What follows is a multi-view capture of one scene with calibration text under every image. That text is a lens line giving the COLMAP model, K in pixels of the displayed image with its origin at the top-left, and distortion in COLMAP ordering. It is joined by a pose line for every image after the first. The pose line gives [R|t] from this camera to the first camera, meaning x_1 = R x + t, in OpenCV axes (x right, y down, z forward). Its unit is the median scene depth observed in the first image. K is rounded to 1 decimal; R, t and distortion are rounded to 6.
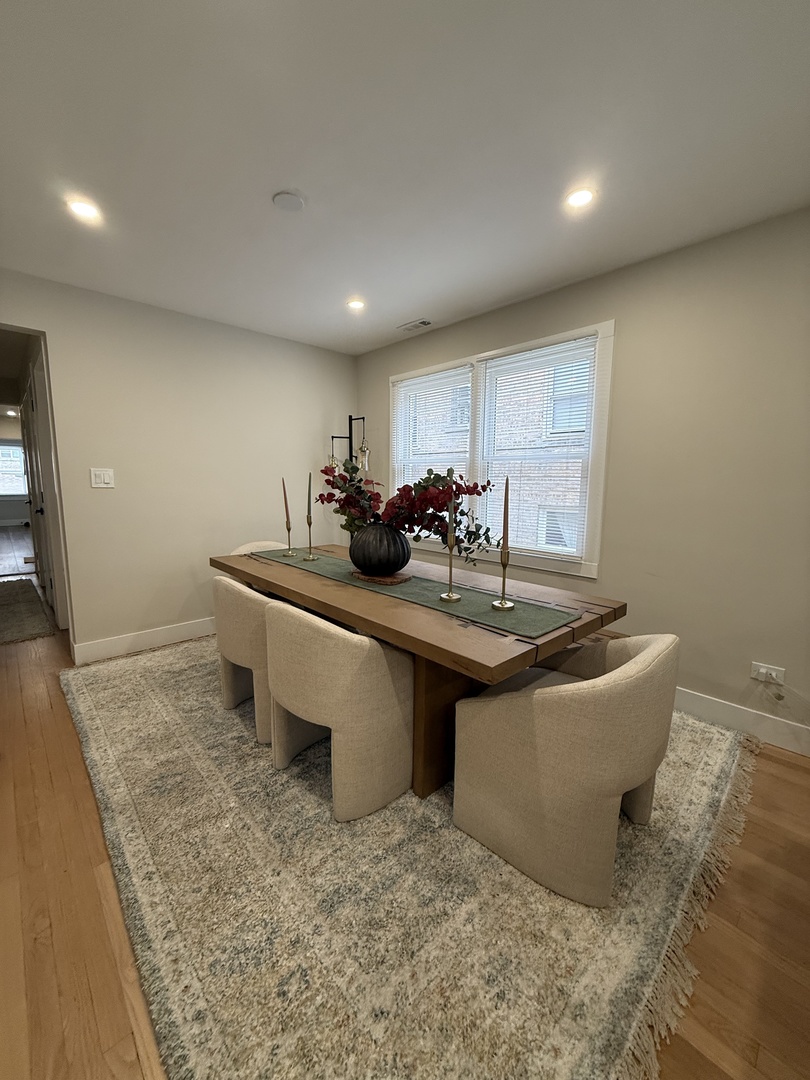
lens RADIAL K [[430.9, 0, 406.9], [0, 430.9, 539.0], [0, 0, 1]] dist [0.000202, 0.000066]
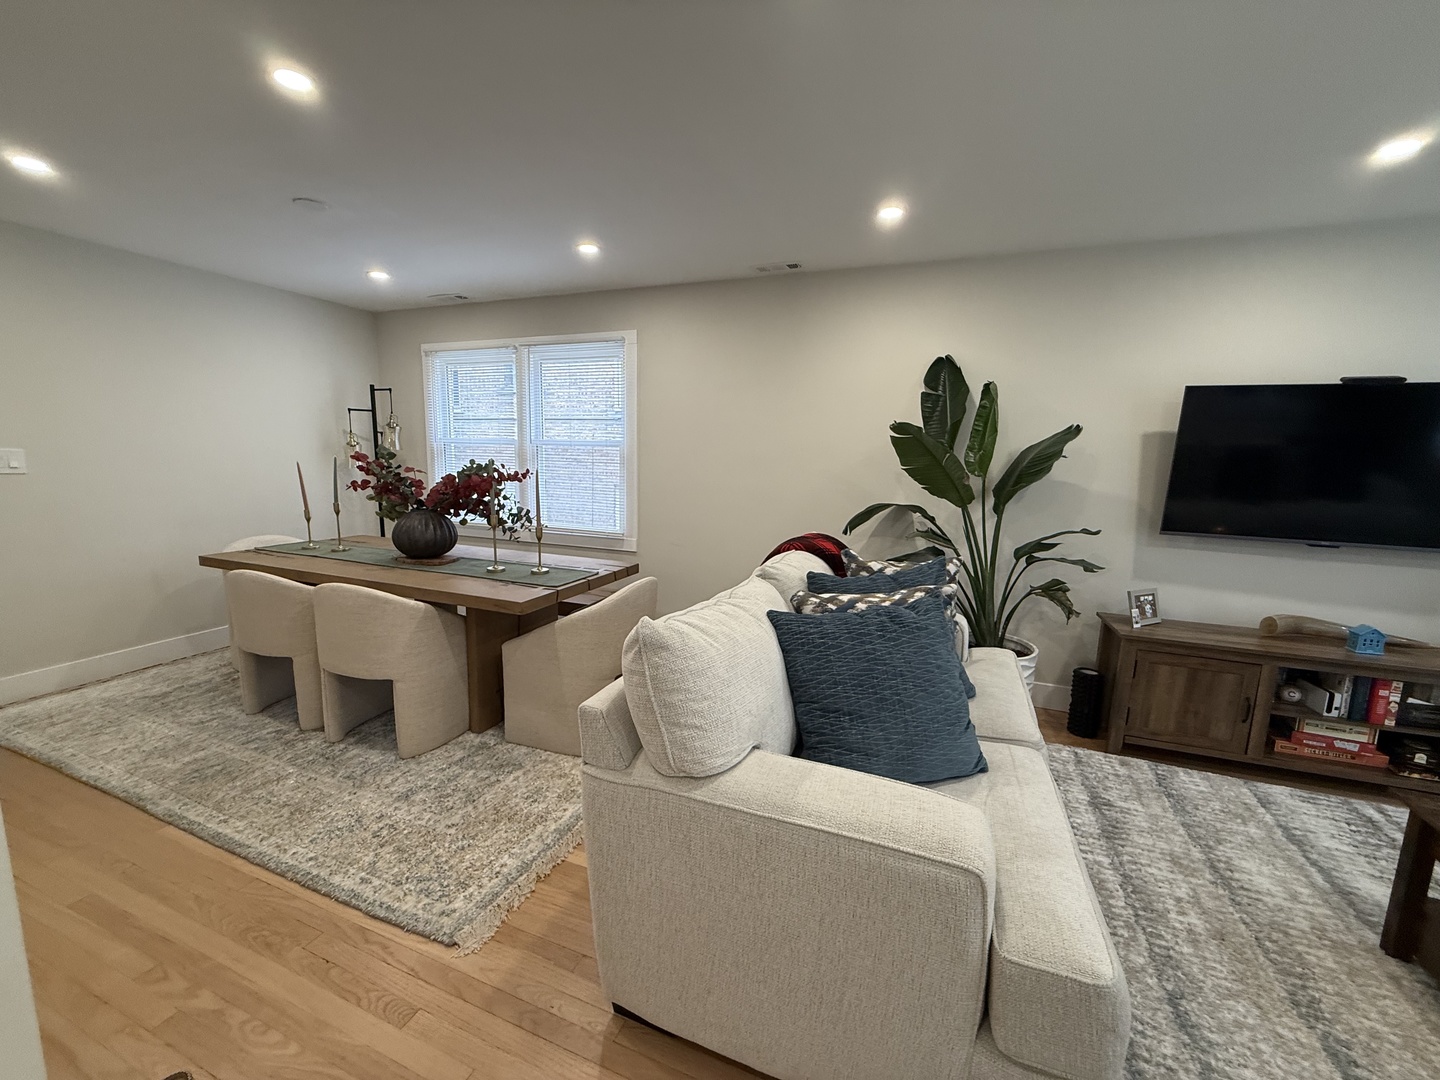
lens RADIAL K [[574.5, 0, 716.1], [0, 574.5, 538.2], [0, 0, 1]] dist [0.000202, 0.000066]
pose [[0.907501, -0.051199, 0.416918, -0.004774], [0.043456, 0.998661, 0.028049, 0.029496], [-0.417796, -0.007337, 0.908511, -0.647013]]
